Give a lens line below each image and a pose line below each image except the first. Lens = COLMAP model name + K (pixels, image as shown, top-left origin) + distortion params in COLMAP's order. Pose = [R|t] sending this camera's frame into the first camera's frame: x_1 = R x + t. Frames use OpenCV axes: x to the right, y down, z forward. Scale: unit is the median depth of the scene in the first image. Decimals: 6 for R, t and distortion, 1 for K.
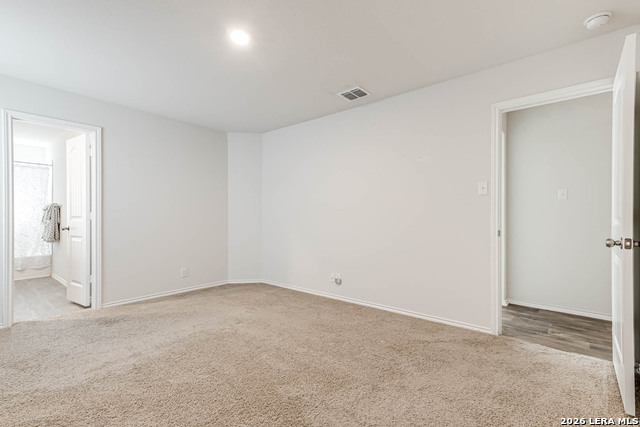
lens RADIAL K [[296.5, 0, 321.5], [0, 296.5, 214.7], [0, 0, 1]] dist [0.021477, 0.000259]
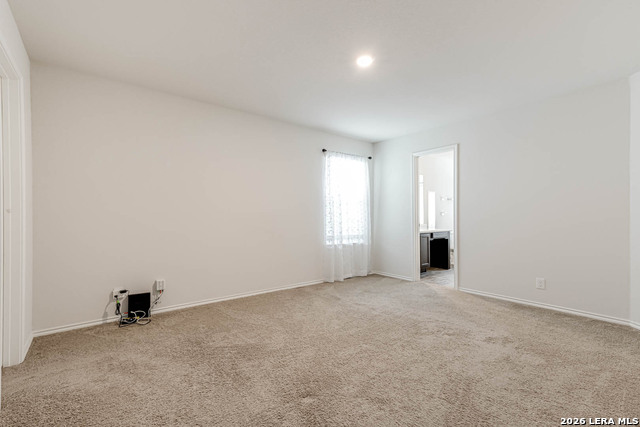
lens RADIAL K [[296.5, 0, 321.0], [0, 296.5, 215.7], [0, 0, 1]] dist [0.021477, 0.000259]
pose [[-0.219635, -0.008502, -0.975545, 0.513309], [0.004965, 0.999939, -0.009832, 0.011910], [0.975569, -0.007003, -0.219579, 0.629140]]
